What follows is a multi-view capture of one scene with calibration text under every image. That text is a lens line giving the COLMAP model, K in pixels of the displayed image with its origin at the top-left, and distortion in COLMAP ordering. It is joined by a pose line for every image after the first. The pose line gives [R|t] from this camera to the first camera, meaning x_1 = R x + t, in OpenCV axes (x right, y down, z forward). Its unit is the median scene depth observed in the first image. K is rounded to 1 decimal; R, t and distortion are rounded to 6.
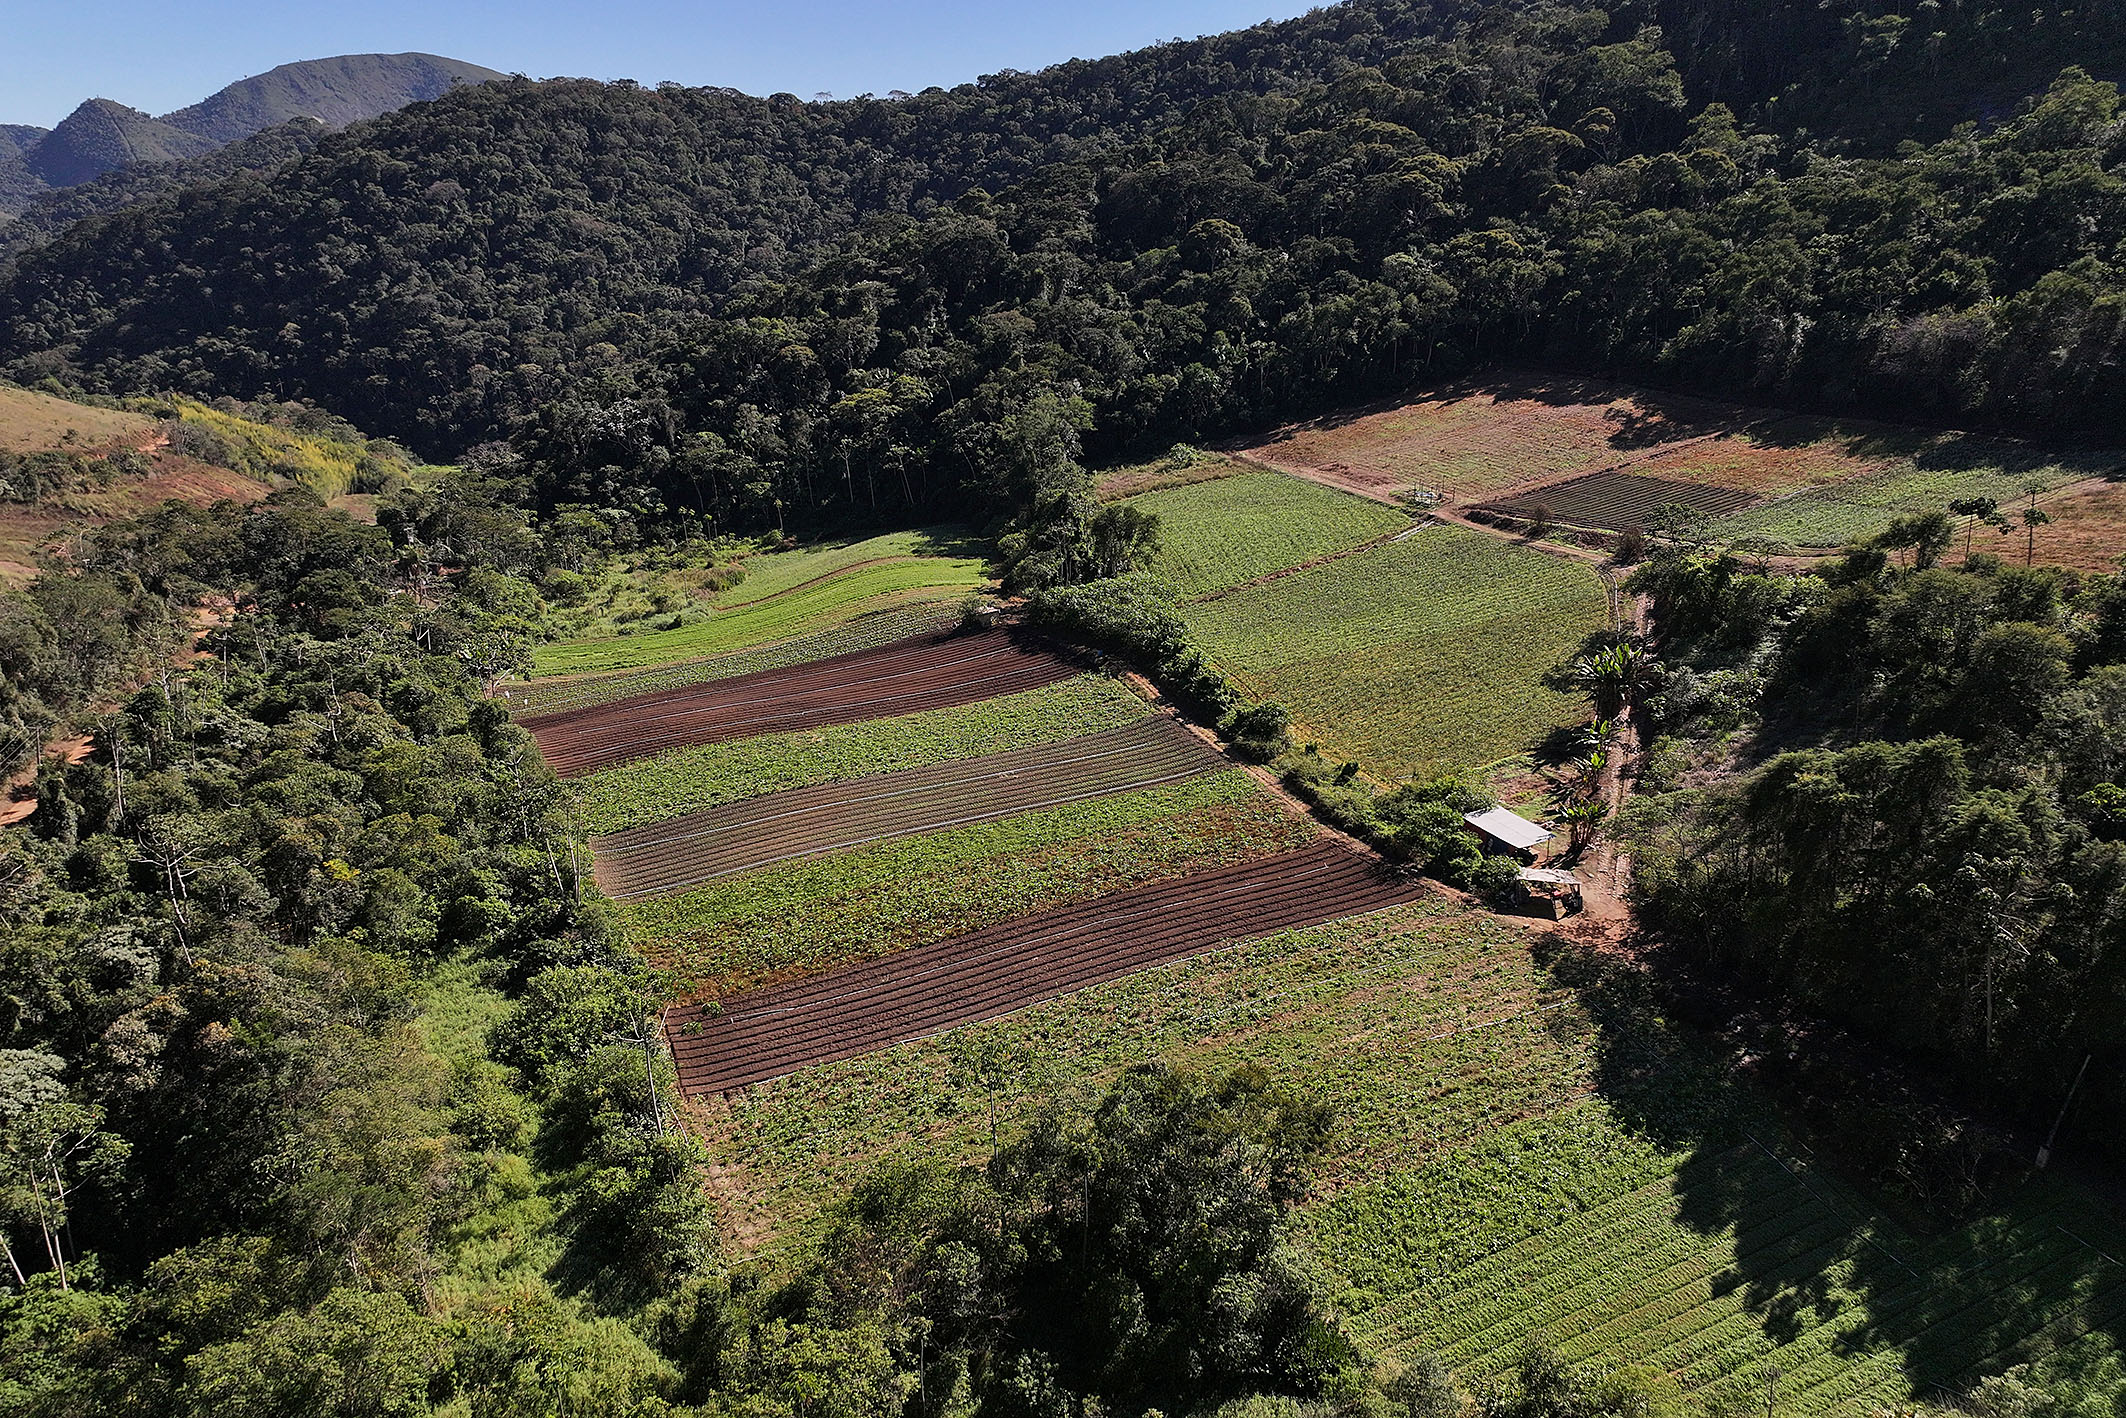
lens RADIAL K [[1504.3, 0, 1063.2], [0, 1504.3, 785.5], [0, 0, 1]] dist [-0.004052, 0.022709]
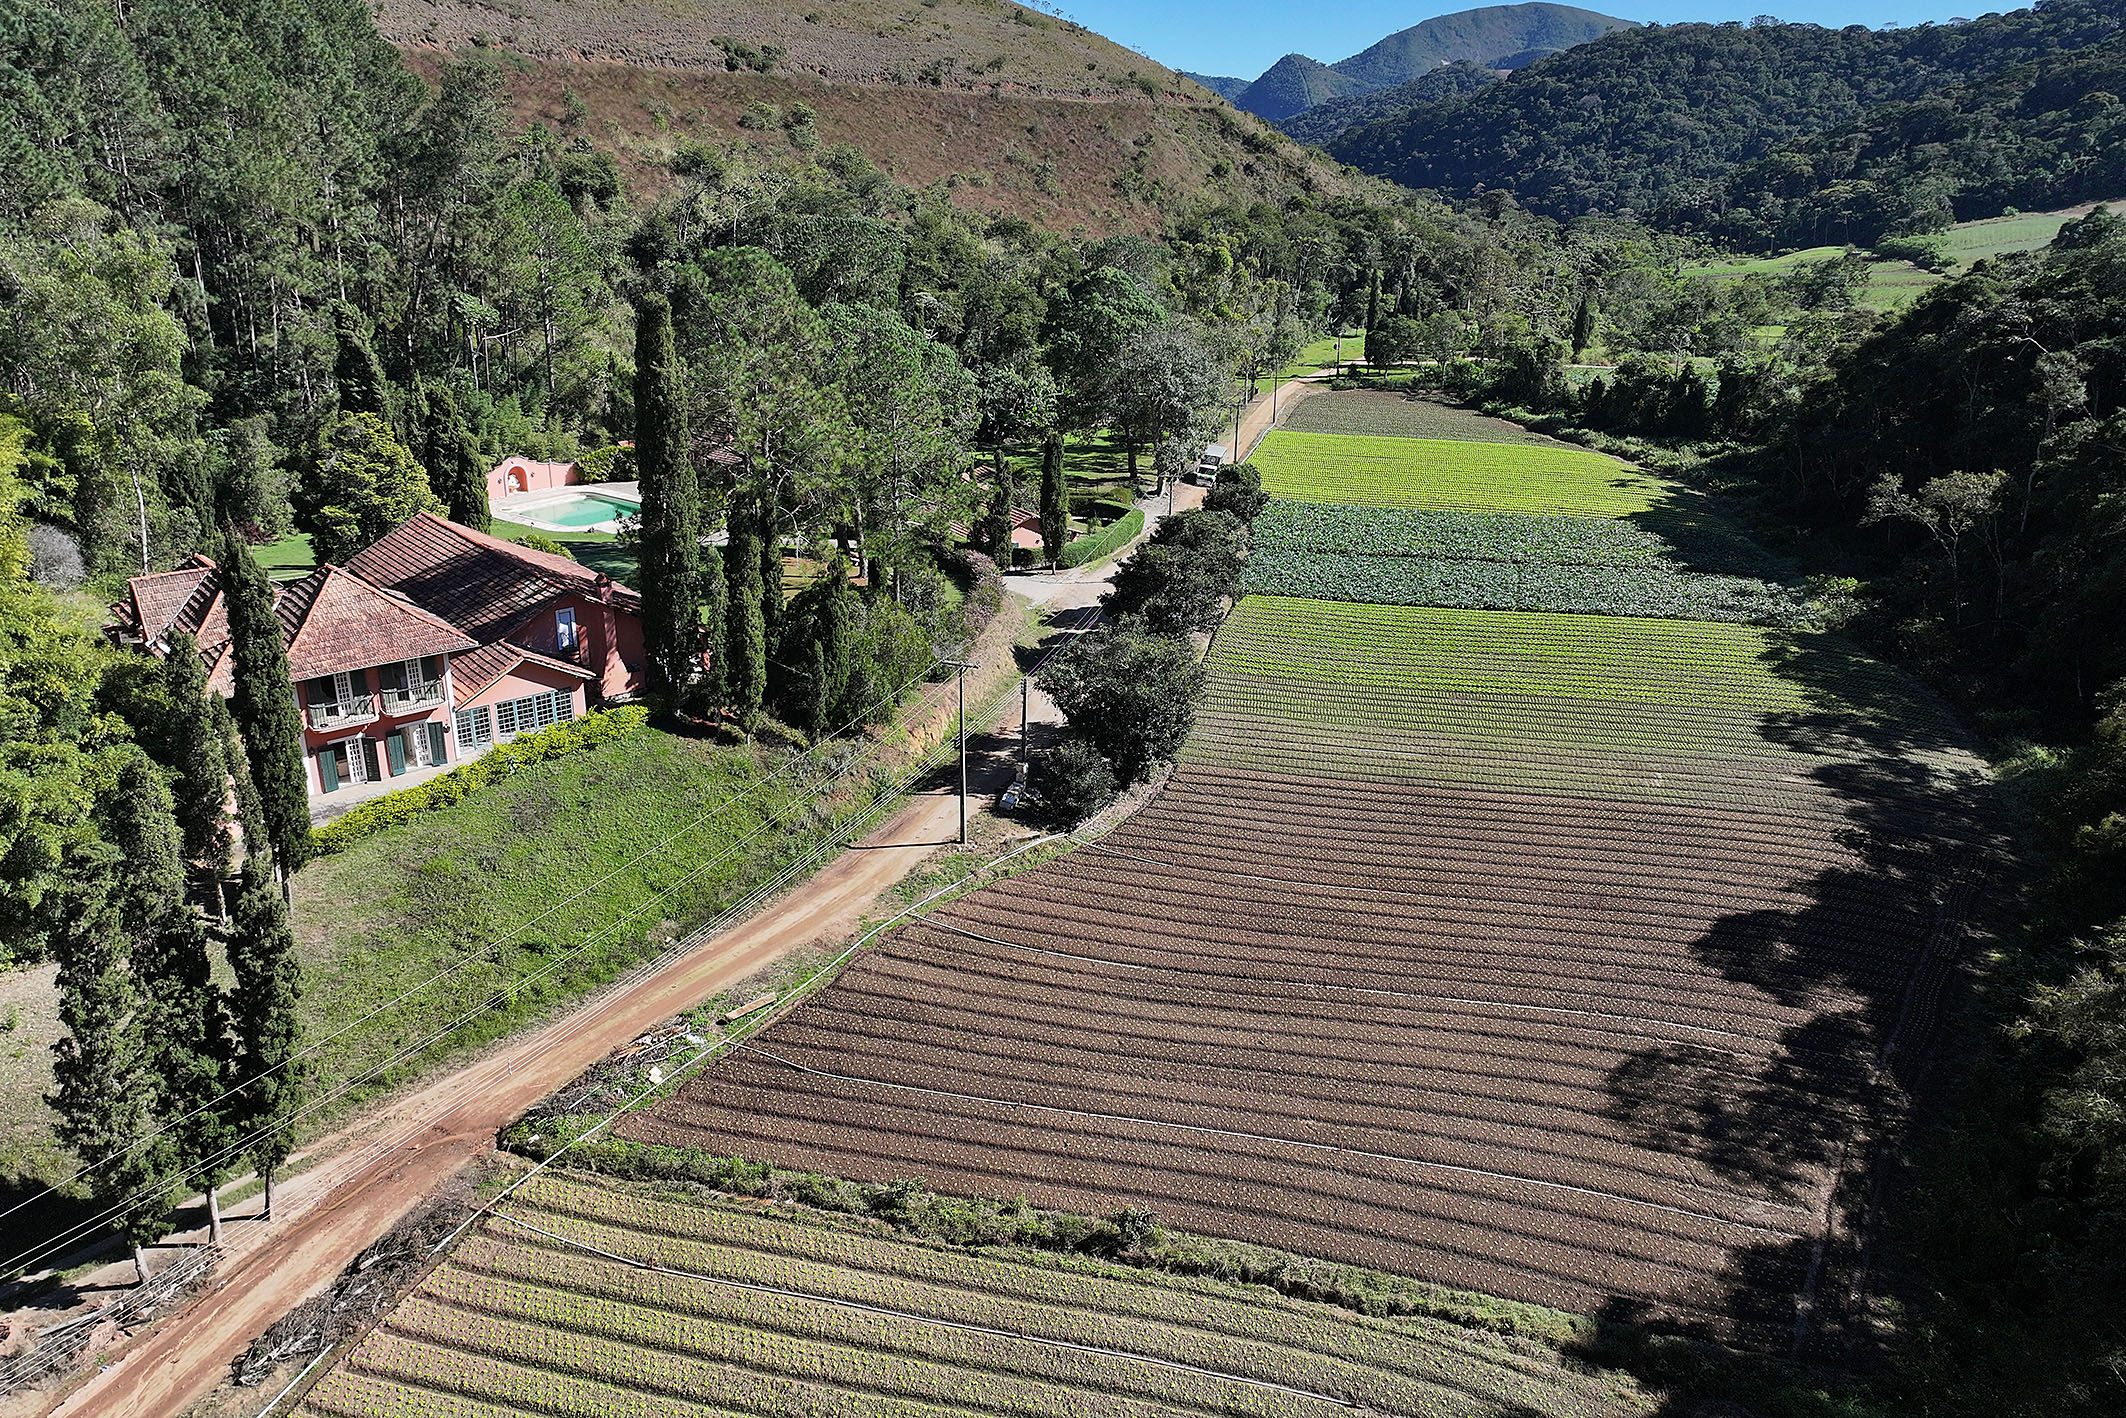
lens RADIAL K [[1494.4, 0, 1070.8], [0, 1494.4, 665.4], [0, 0, 1]] dist [-0.006586, 0.030008]
pose [[0.804300, 0.195050, -0.561299, 0.127169], [-0.211860, 0.976644, 0.035803, 0.219816], [0.555173, 0.090121, 0.826838, -0.491875]]
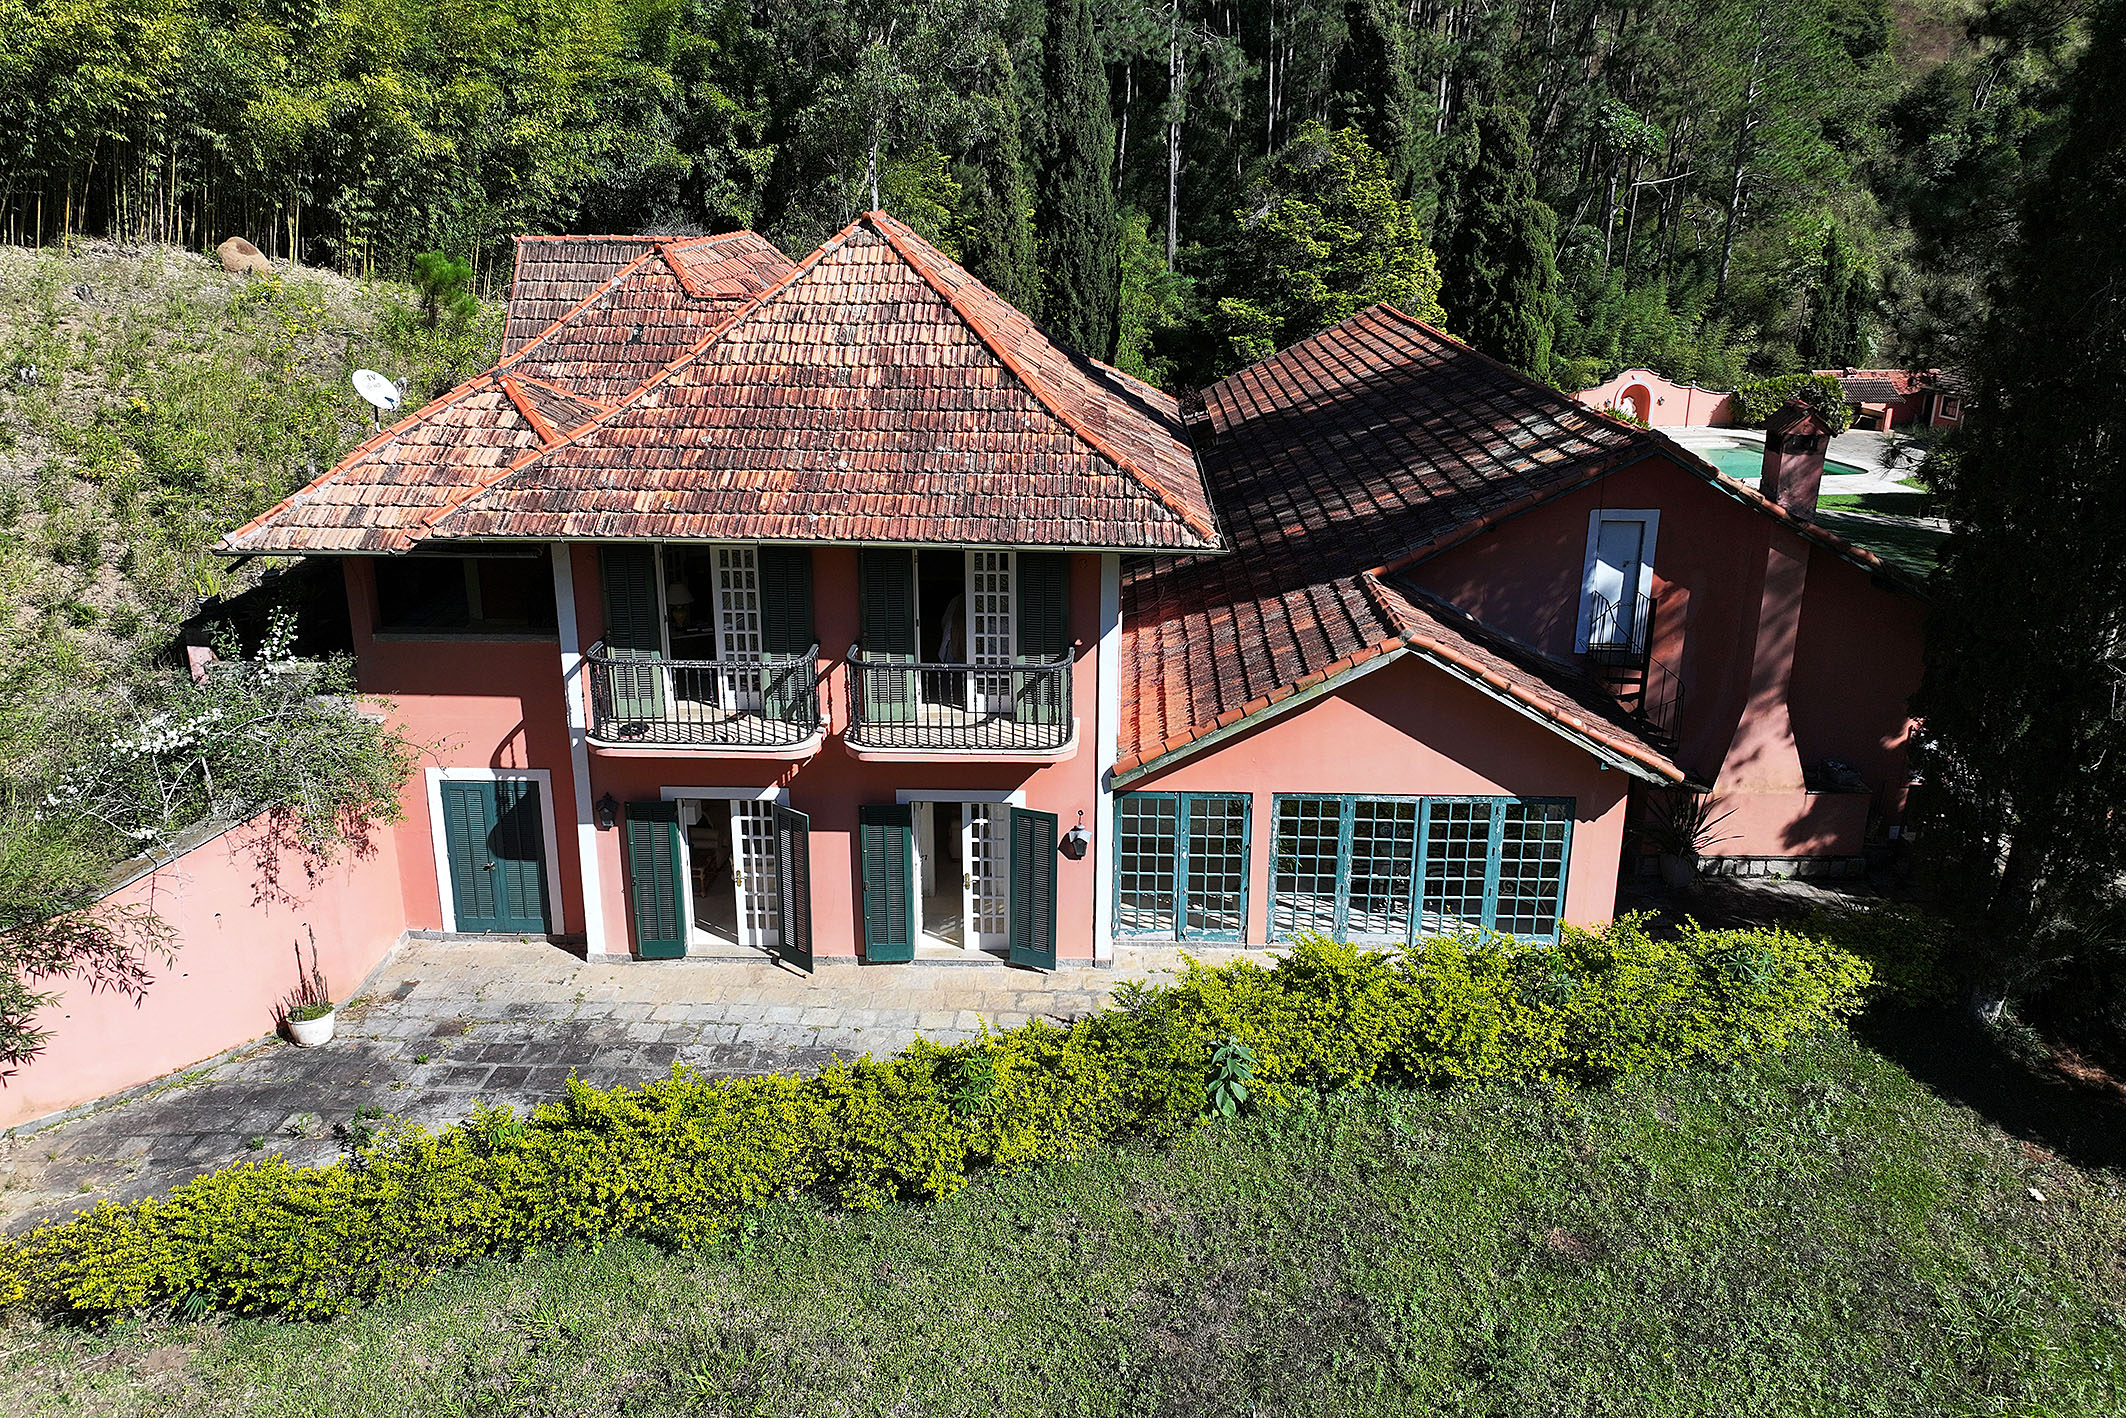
lens RADIAL K [[1491.2, 0, 1068.5], [0, 1491.2, 617.3], [0, 0, 1]] dist [-0.005669, 0.020432]
pose [[0.192512, 0.272171, -0.942795, 0.064879], [-0.346821, 0.917630, 0.194088, 0.227225], [0.917962, 0.289617, 0.271049, -0.442583]]
